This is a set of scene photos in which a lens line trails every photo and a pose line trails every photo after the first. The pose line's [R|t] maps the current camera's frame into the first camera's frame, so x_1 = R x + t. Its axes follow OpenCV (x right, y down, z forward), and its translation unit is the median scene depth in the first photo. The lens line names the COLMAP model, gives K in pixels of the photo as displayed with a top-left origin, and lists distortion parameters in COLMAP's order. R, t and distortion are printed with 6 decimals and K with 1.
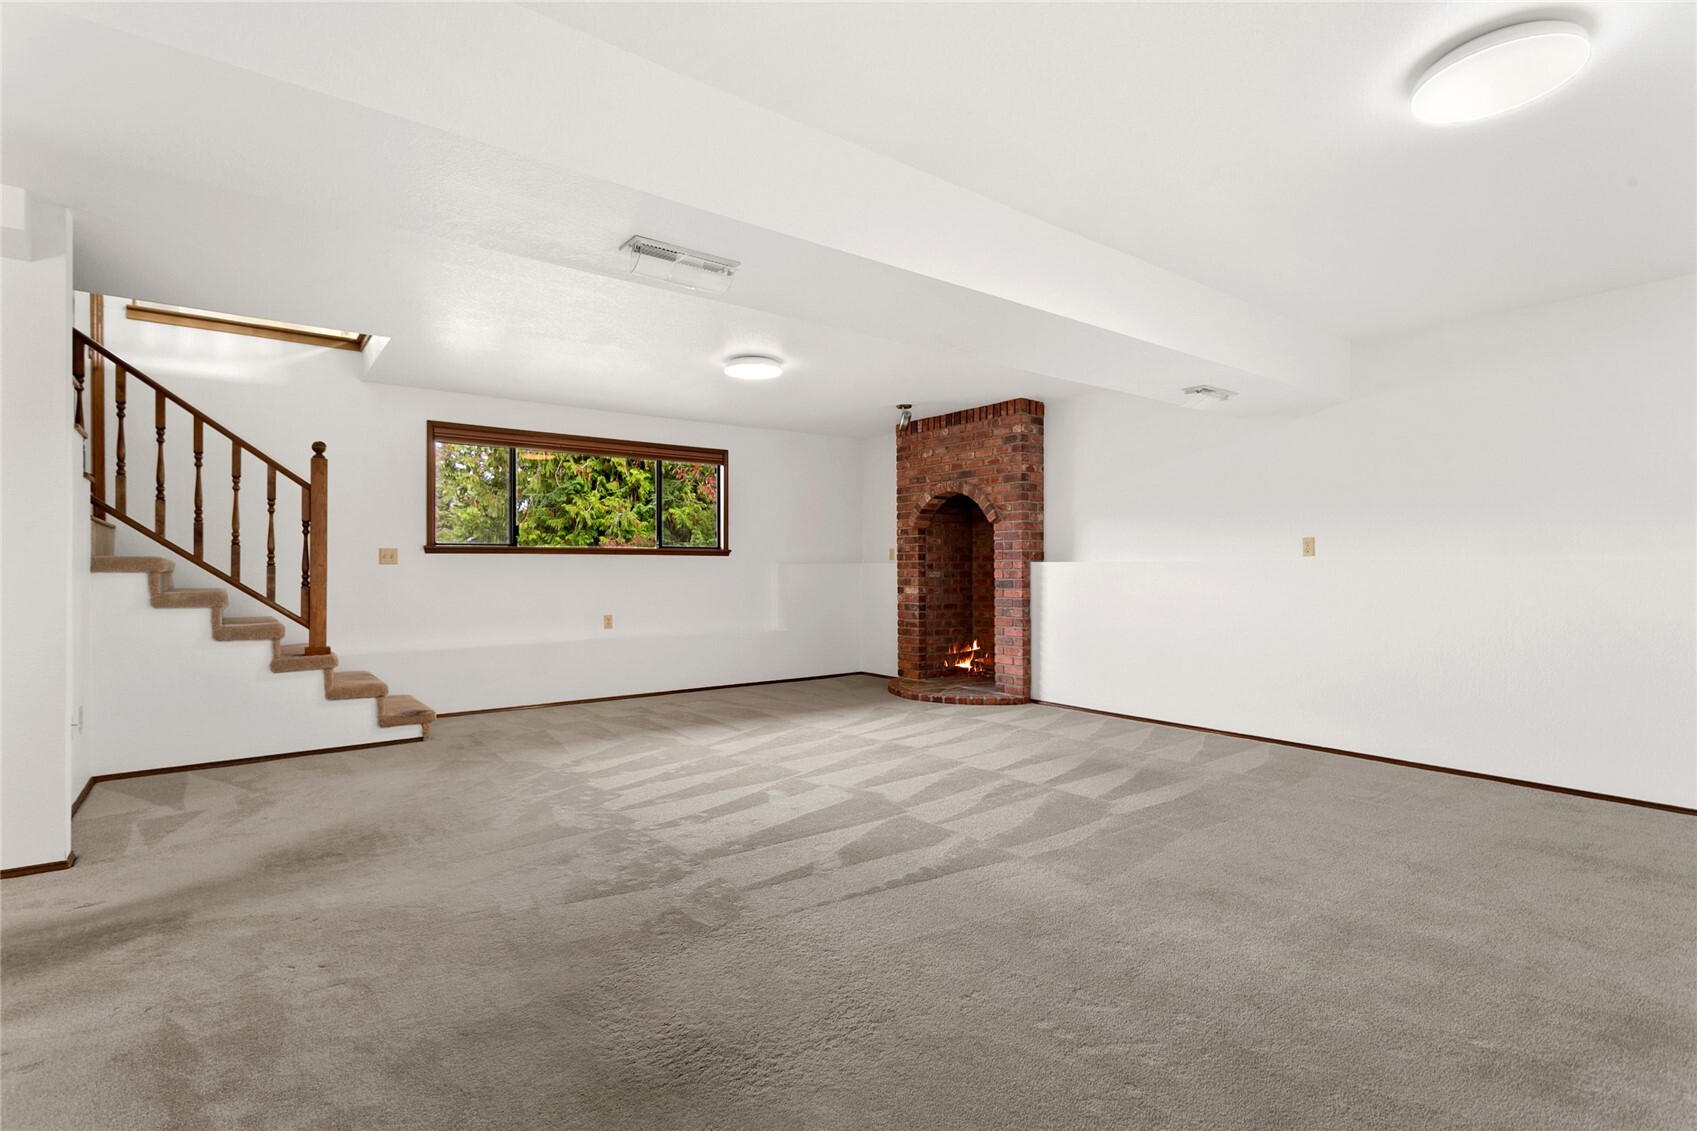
lens RADIAL K [[800.9, 0, 864.9], [0, 800.9, 562.3], [0, 0, 1]] dist [0.002053, -0.000393]
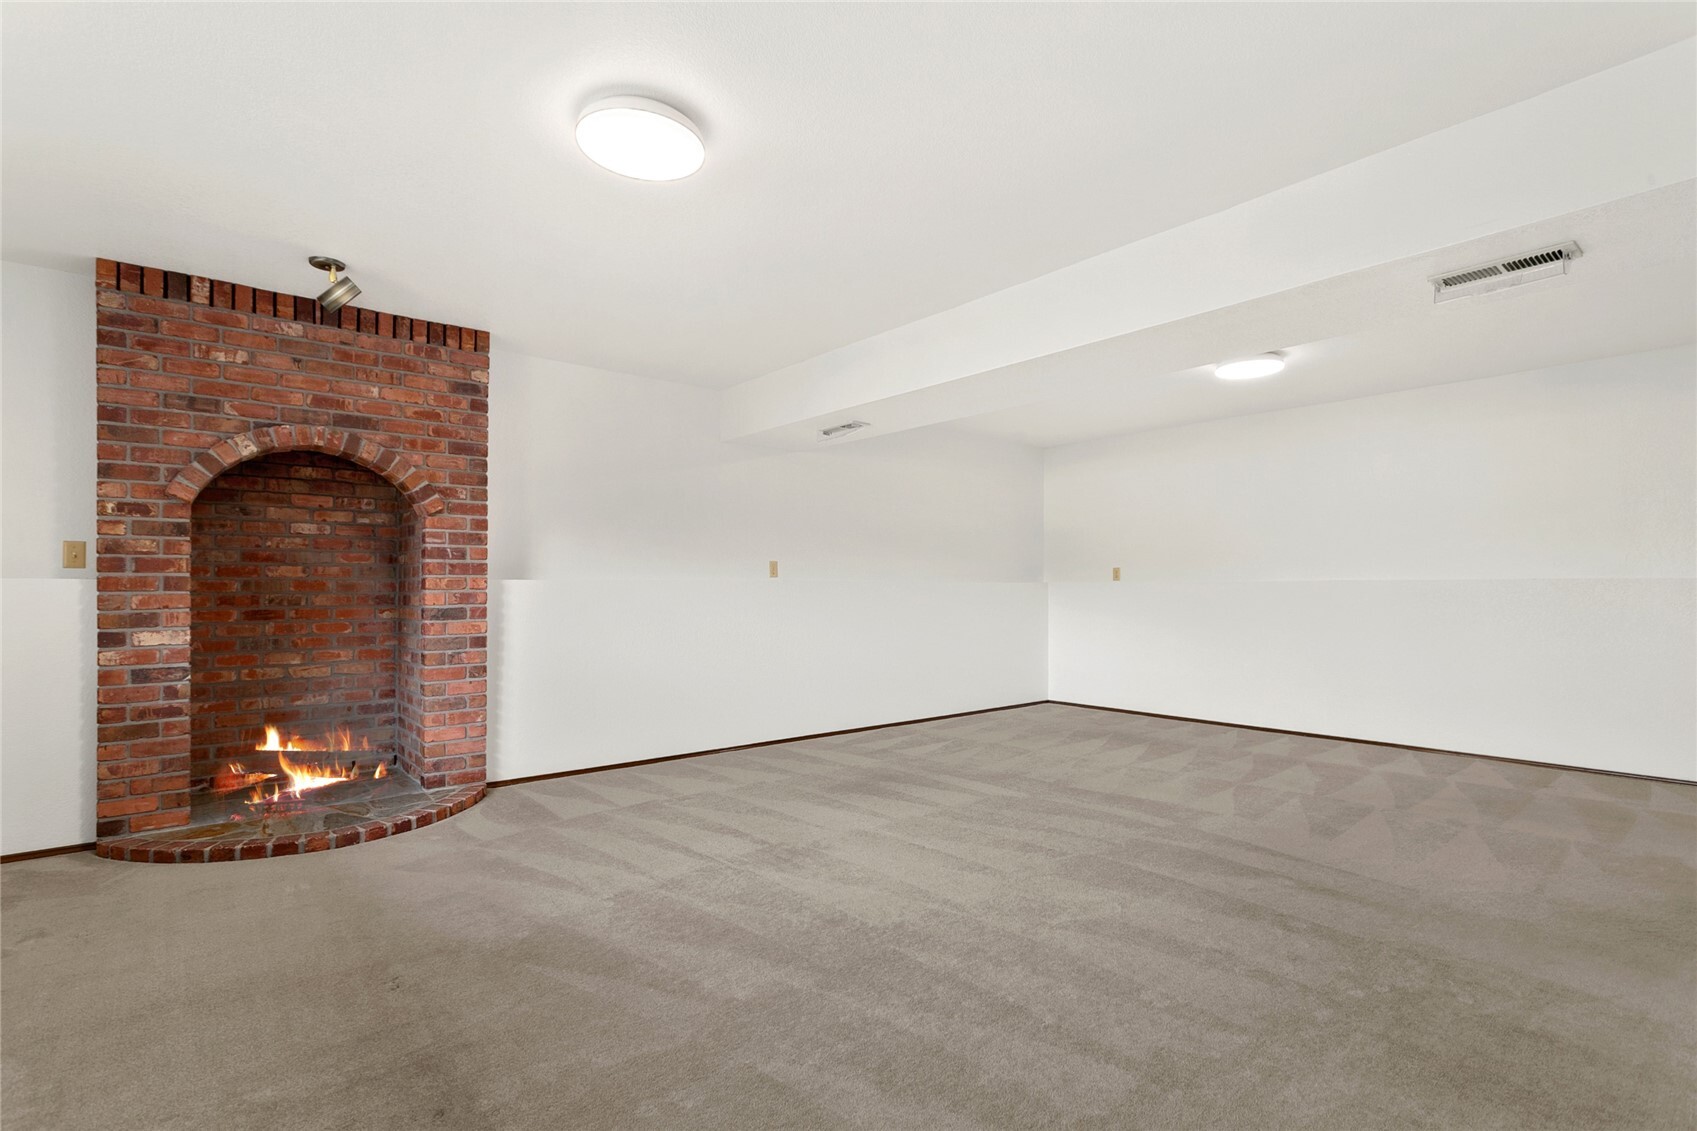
lens RADIAL K [[800.9, 0, 841.9], [0, 800.9, 580.9], [0, 0, 1]] dist [0.002053, -0.000393]
pose [[-0.020663, 0.005403, 0.999772, -0.437563], [-0.006709, 0.999962, -0.005543, 0.002557], [-0.999764, -0.006822, -0.020626, 0.662082]]
